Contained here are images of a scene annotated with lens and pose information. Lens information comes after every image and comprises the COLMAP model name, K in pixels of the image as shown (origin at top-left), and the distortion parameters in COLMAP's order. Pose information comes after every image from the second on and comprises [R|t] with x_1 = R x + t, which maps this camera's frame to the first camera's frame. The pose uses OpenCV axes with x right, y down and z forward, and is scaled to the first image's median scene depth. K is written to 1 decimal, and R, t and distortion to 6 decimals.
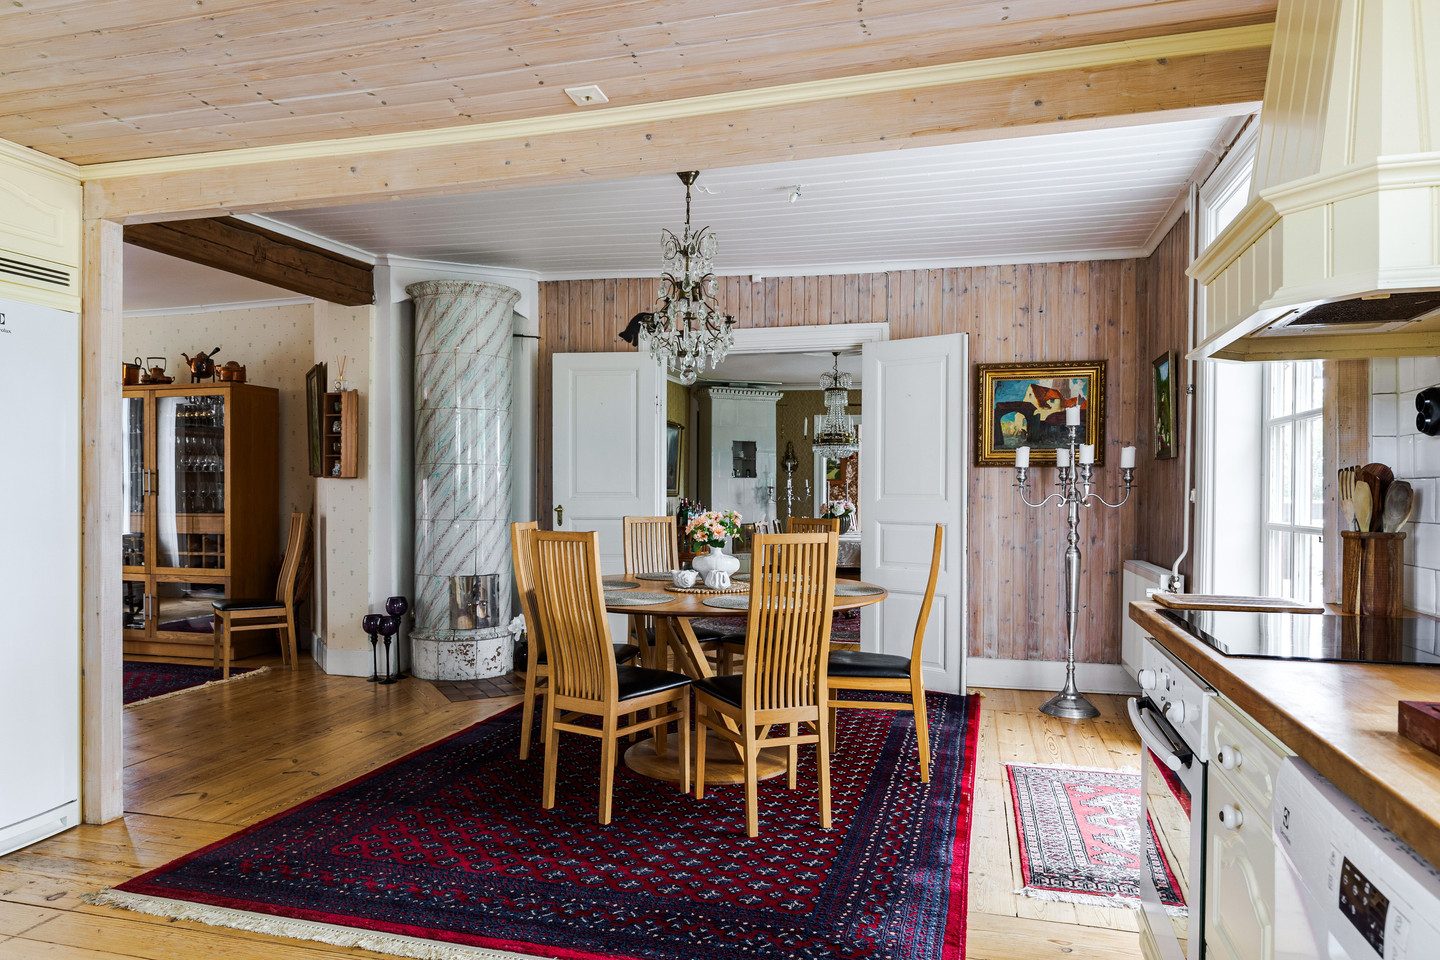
lens RADIAL K [[936.7, 0, 719.2], [0, 936.7, 486.0], [0, 0, 1]] dist [0.000186, 0.000000]
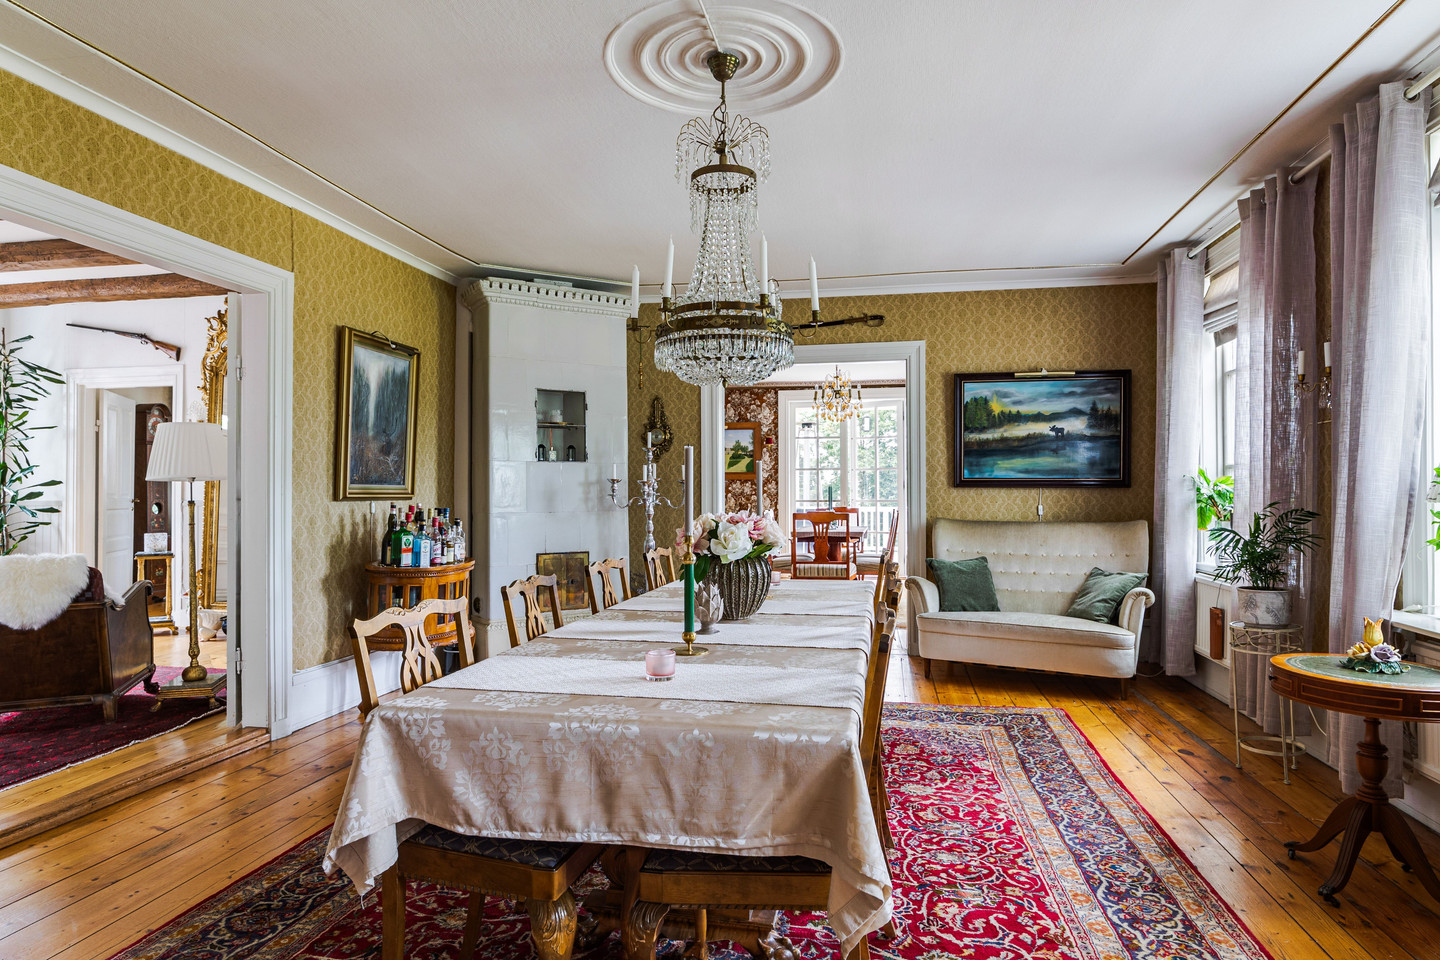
lens RADIAL K [[865.1, 0, 711.2], [0, 865.1, 481.2], [0, 0, 1]] dist [0.007498, 0.000163]
pose [[0.997290, -0.001223, 0.073558, 0.072478], [0.001628, 0.999984, -0.005453, 0.004434], [-0.073550, 0.005558, 0.997276, 0.512690]]
